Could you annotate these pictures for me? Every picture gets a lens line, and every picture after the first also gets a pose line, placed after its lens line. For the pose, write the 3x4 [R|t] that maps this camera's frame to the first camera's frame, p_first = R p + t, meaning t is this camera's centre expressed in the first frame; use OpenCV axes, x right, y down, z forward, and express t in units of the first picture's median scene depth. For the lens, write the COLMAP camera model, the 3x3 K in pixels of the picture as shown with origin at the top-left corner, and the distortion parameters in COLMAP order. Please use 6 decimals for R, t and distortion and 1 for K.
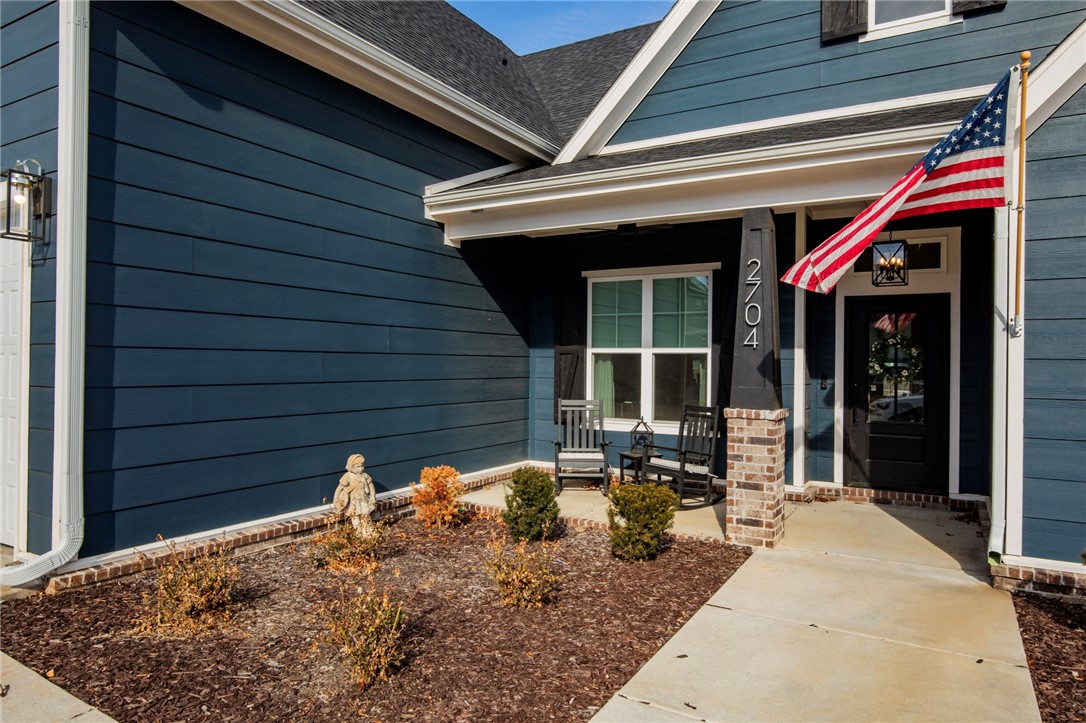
lens RADIAL K [[692.5, 0, 543.0], [0, 692.5, 361.5], [0, 0, 1]] dist [-0.000299, -0.001837]
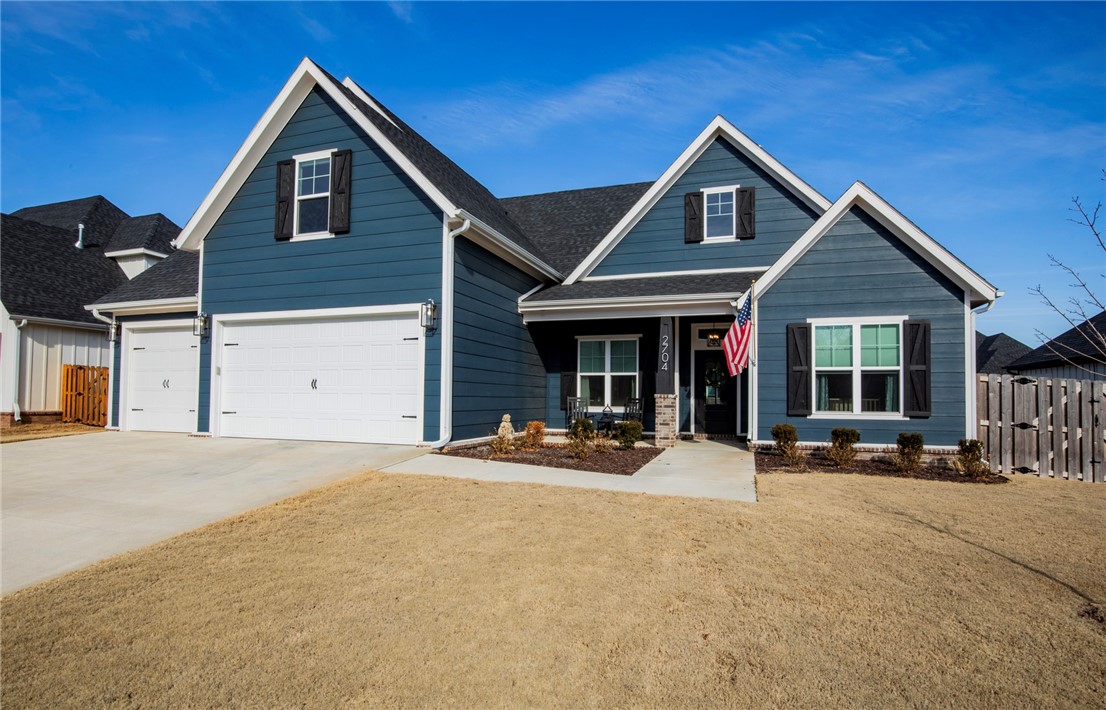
lens RADIAL K [[568.0, 0, 552.6], [0, 568.0, 383.7], [0, 0, 1]] dist [-0.000796, -0.000003]
pose [[0.979556, 0.002008, 0.201163, -0.403628], [0.002416, 0.999761, -0.021746, 0.056509], [-0.201159, 0.021787, 0.979316, -0.745699]]
